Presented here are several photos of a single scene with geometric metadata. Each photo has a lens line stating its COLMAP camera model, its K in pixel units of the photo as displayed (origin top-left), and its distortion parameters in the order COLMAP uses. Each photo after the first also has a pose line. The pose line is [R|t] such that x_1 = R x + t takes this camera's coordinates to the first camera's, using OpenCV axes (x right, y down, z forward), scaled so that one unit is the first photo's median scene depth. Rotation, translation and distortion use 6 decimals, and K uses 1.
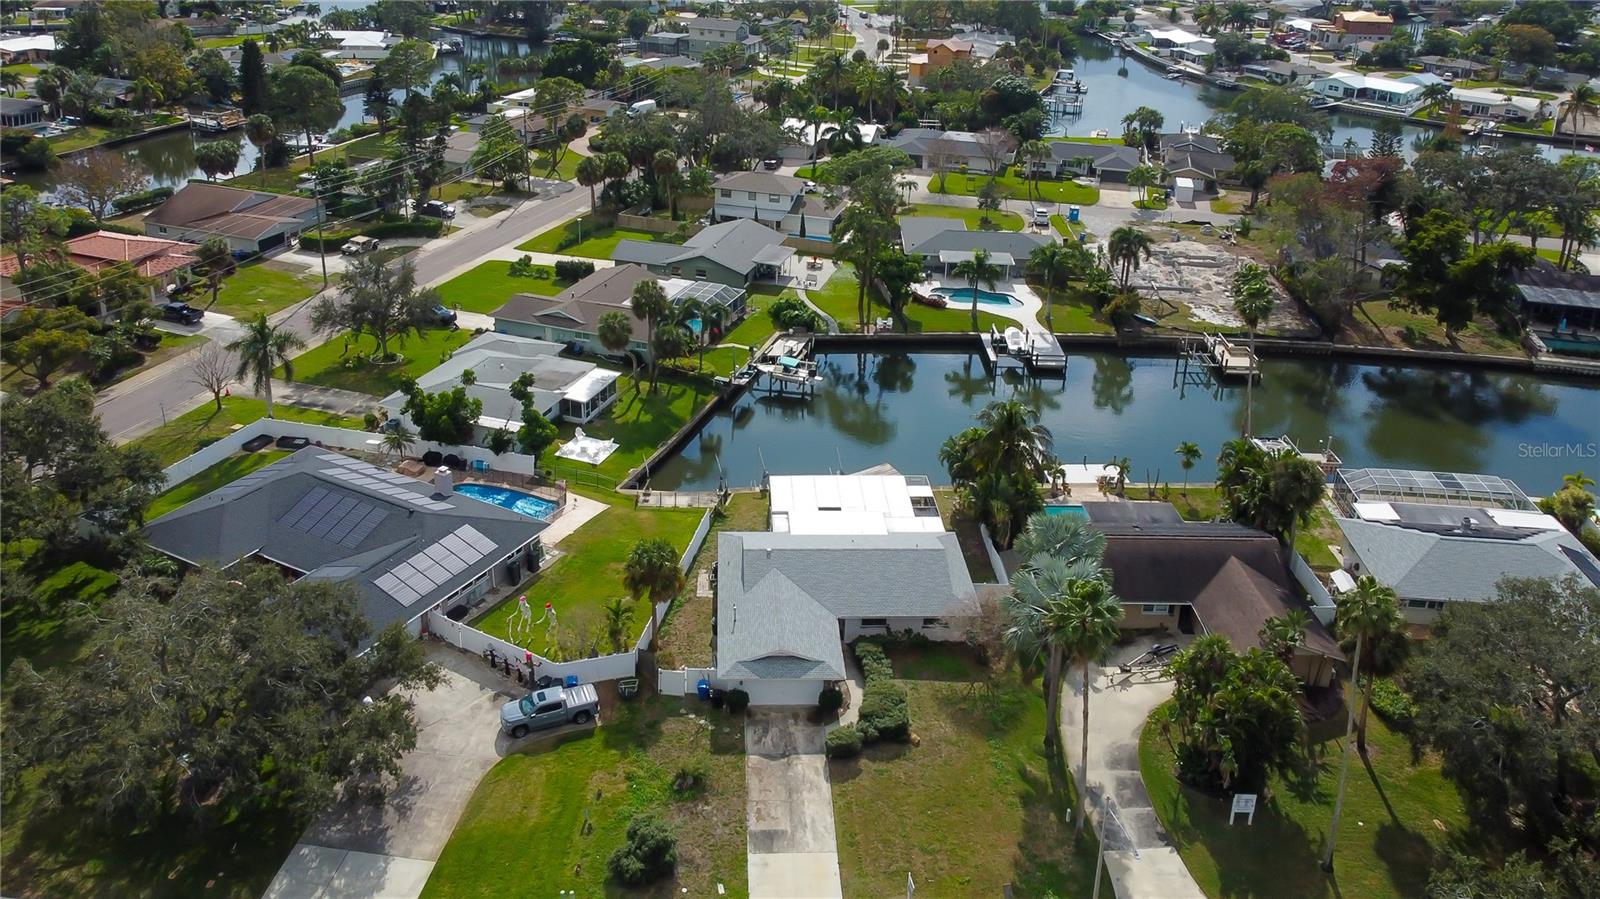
lens RADIAL K [[1222.8, 0, 800.0], [0, 1222.8, 449.5], [0, 0, 1]] dist [0.001609, 0.039957]
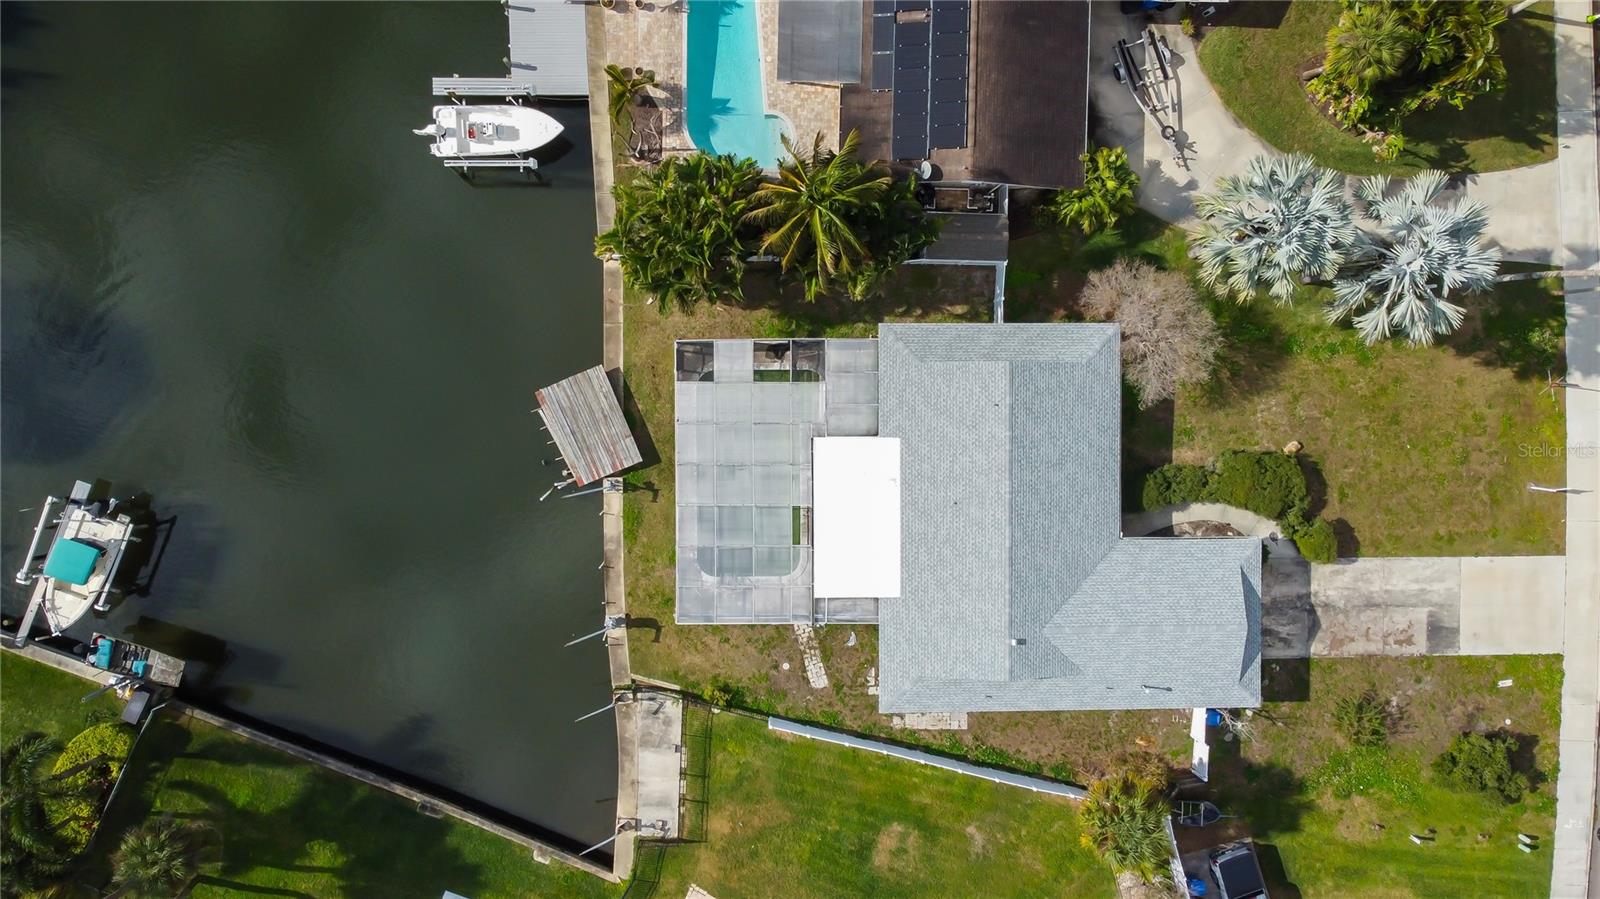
lens RADIAL K [[1261.7, 0, 800.0], [0, 1261.7, 449.5], [0, 0, 1]] dist [0.001394, 0.046784]
pose [[0.055950, -0.996571, -0.060964, 0.118973], [0.392220, -0.034213, 0.919235, -0.616502], [-0.918168, -0.075342, 0.388961, 0.929733]]
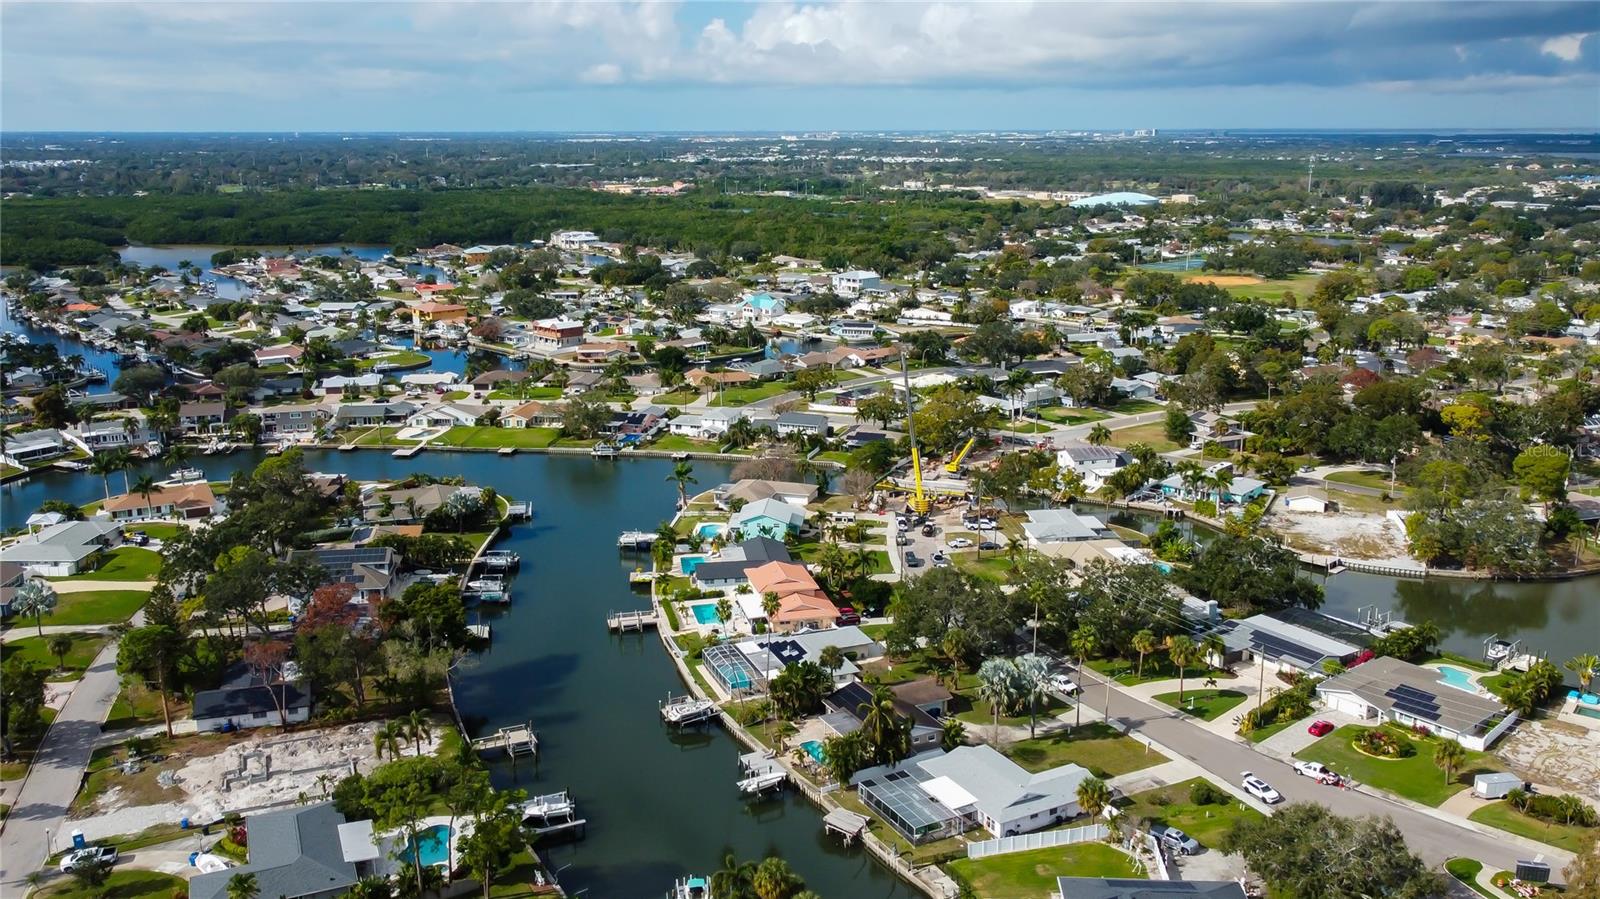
lens RADIAL K [[1345.4, 0, 800.0], [0, 1345.4, 449.5], [0, 0, 1]] dist [-0.004900, 0.054922]
pose [[-0.428278, -0.243058, 0.870345, -1.598899], [0.393200, 0.817064, 0.421663, -1.376668], [-0.813616, 0.522809, -0.254360, 1.635723]]
